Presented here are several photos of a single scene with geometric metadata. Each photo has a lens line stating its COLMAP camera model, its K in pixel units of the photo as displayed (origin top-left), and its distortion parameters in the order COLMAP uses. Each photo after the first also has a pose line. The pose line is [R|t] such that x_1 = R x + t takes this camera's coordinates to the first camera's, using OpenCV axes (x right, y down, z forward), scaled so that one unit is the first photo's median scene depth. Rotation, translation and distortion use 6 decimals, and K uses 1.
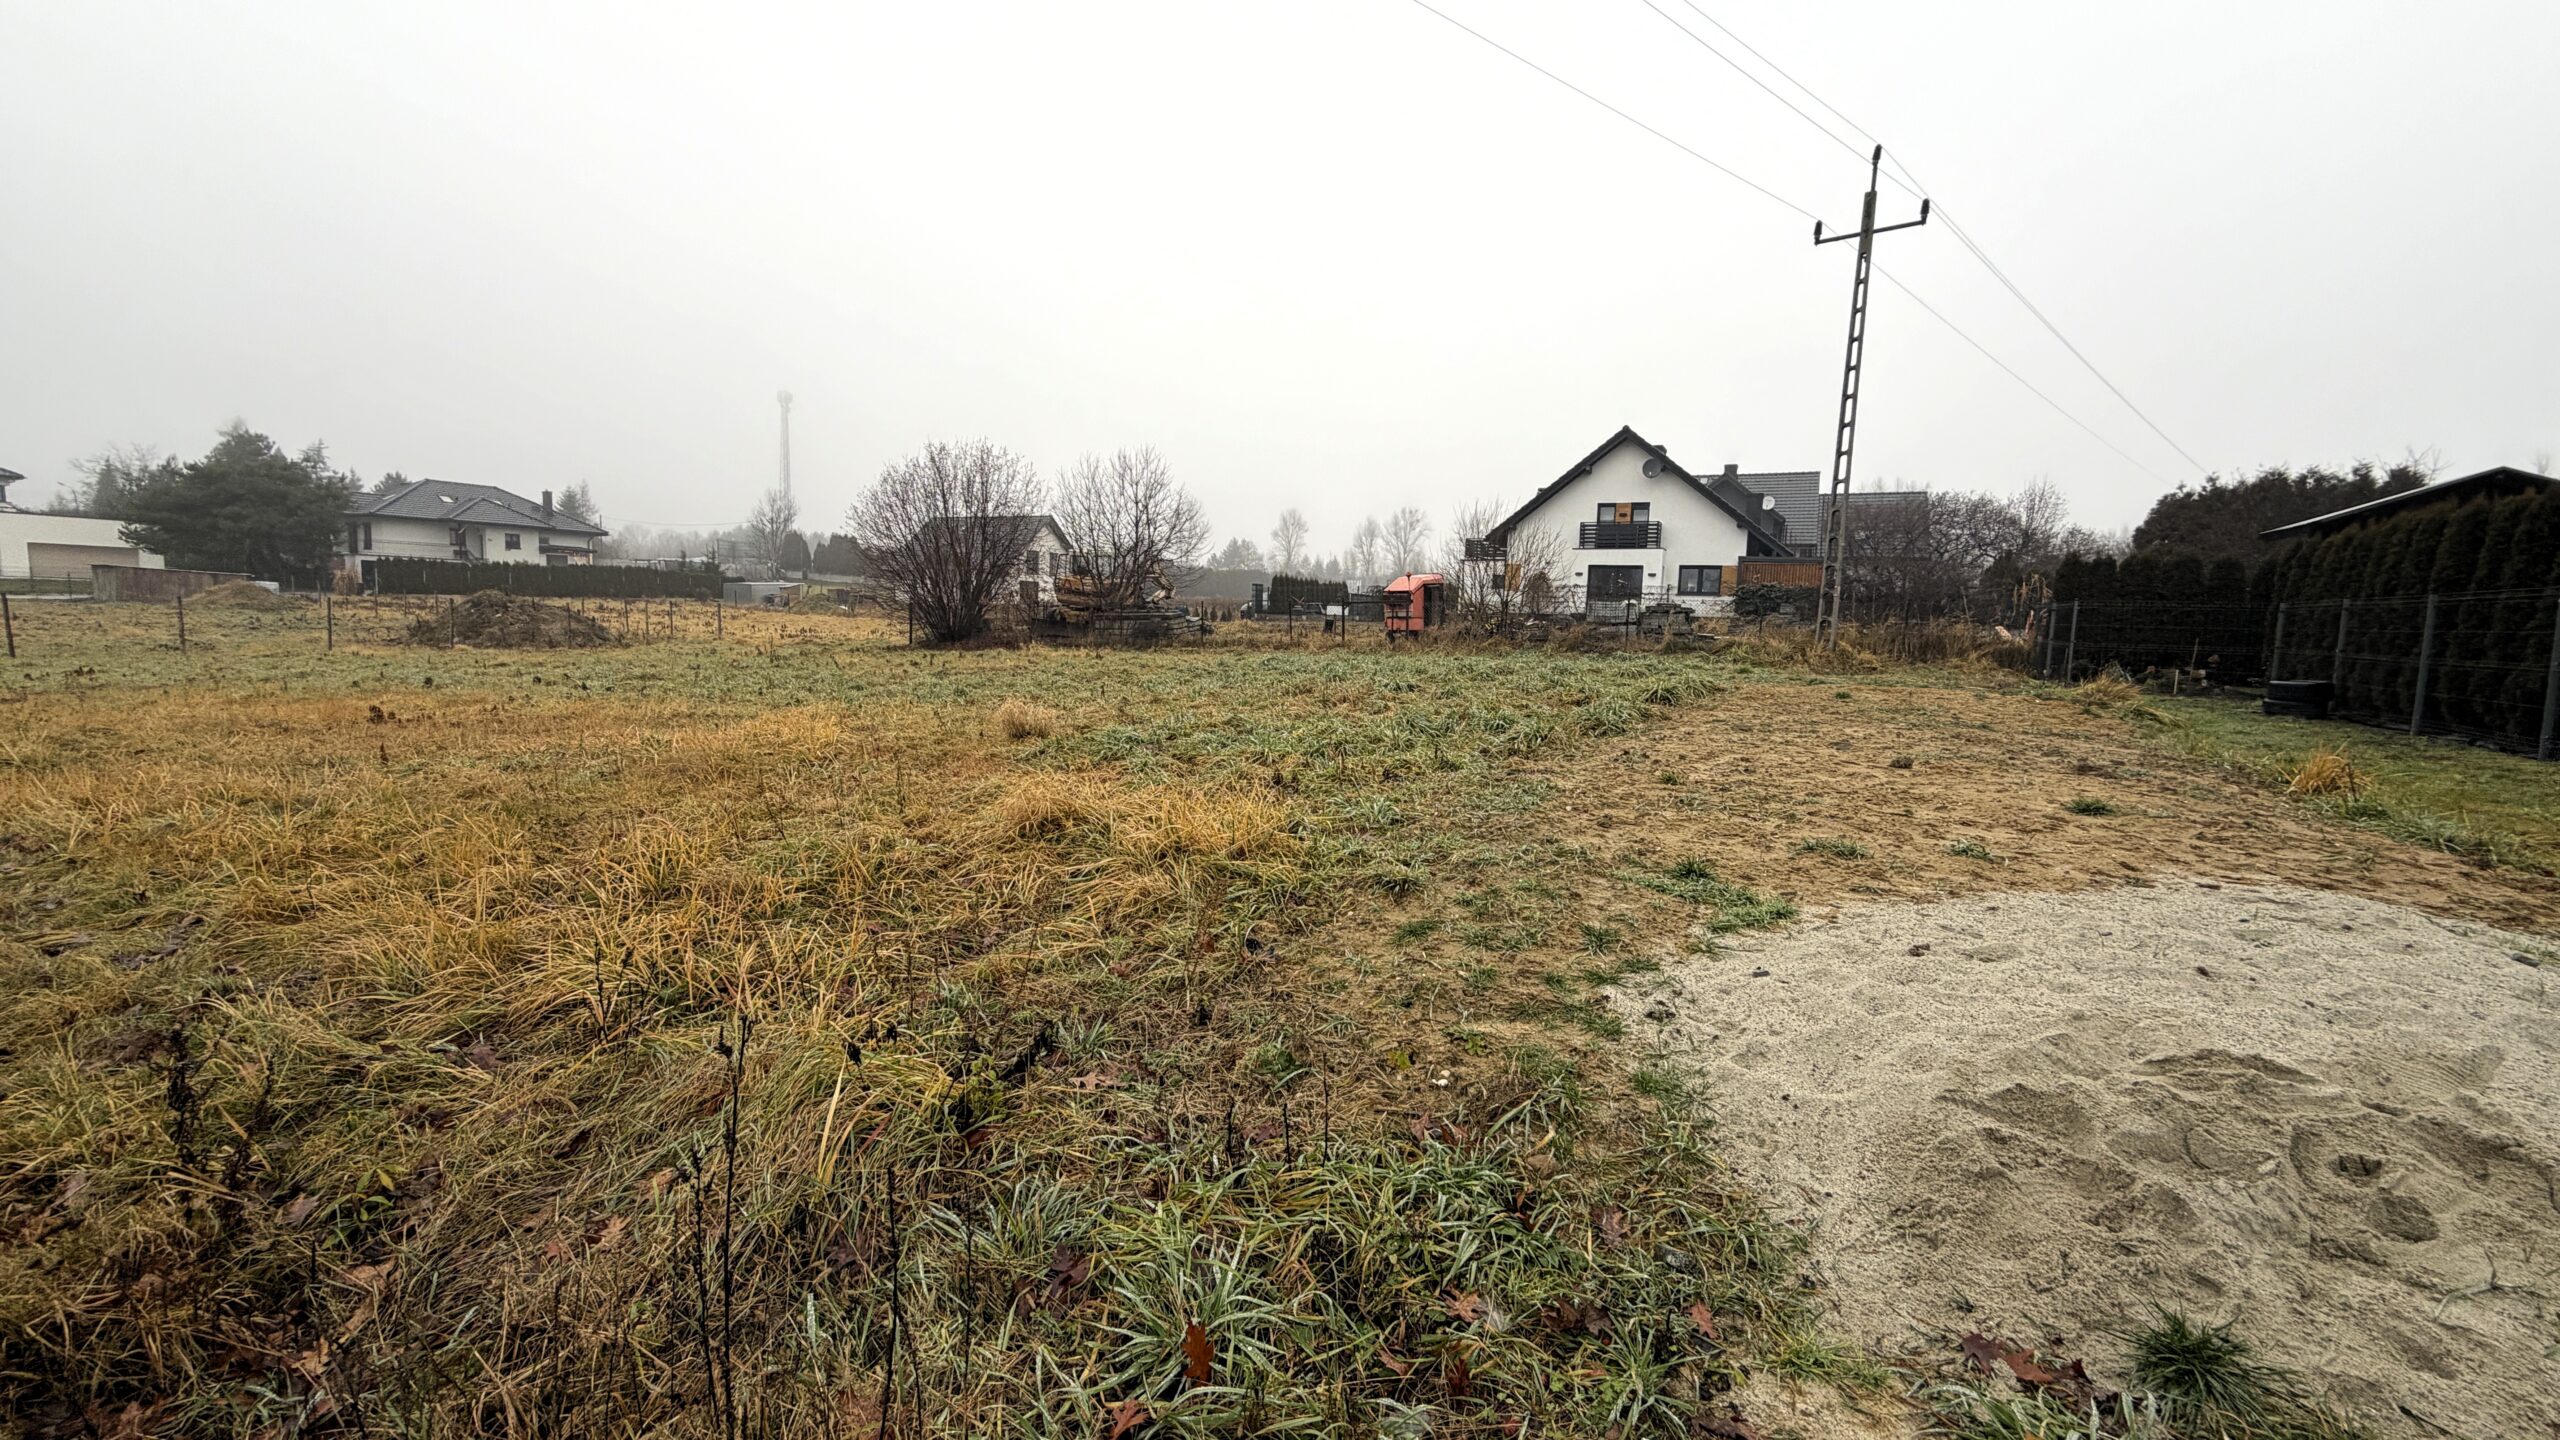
lens RADIAL K [[1014.6, 0, 1268.3], [0, 1014.6, 714.4], [0, 0, 1]] dist [0.000087, -0.000302]
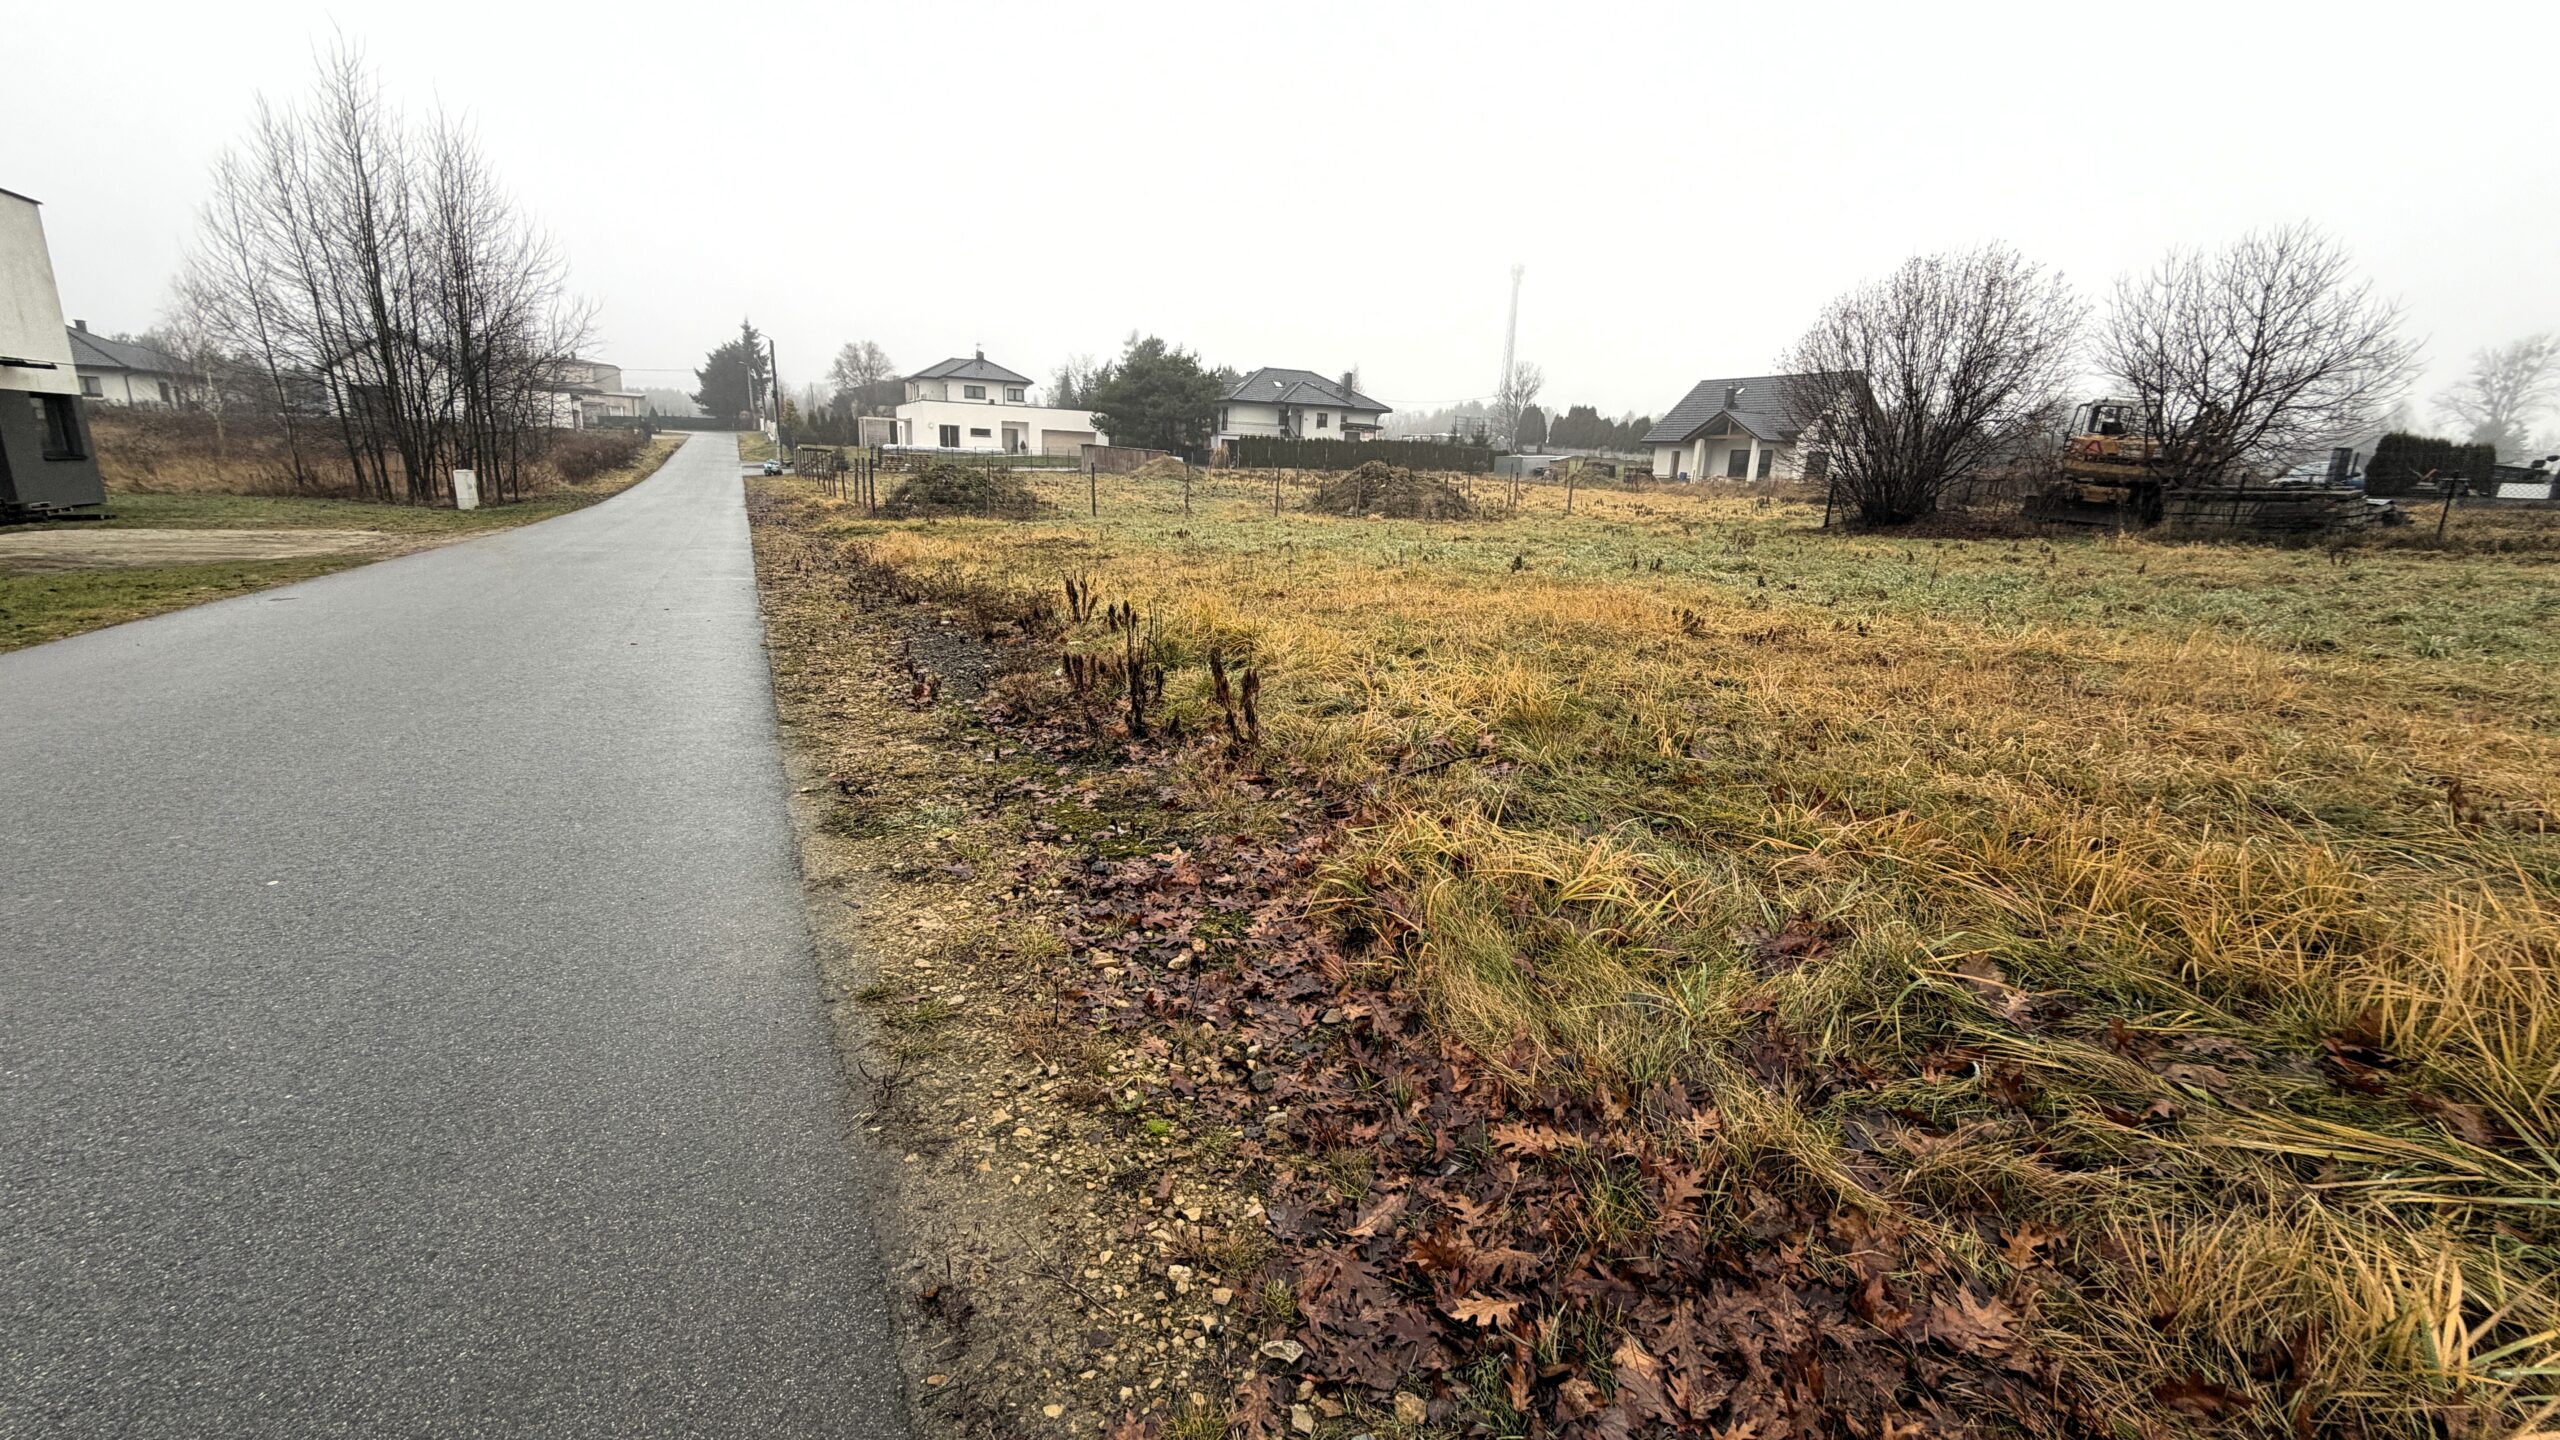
lens RADIAL K [[1014.6, 0, 1266.6], [0, 1014.6, 717.2], [0, 0, 1]] dist [0.000087, -0.000302]
pose [[0.802636, 0.141486, -0.579446, -0.173042], [-0.070565, 0.987161, 0.143295, -0.003411], [0.592281, -0.074125, 0.802315, 0.064247]]
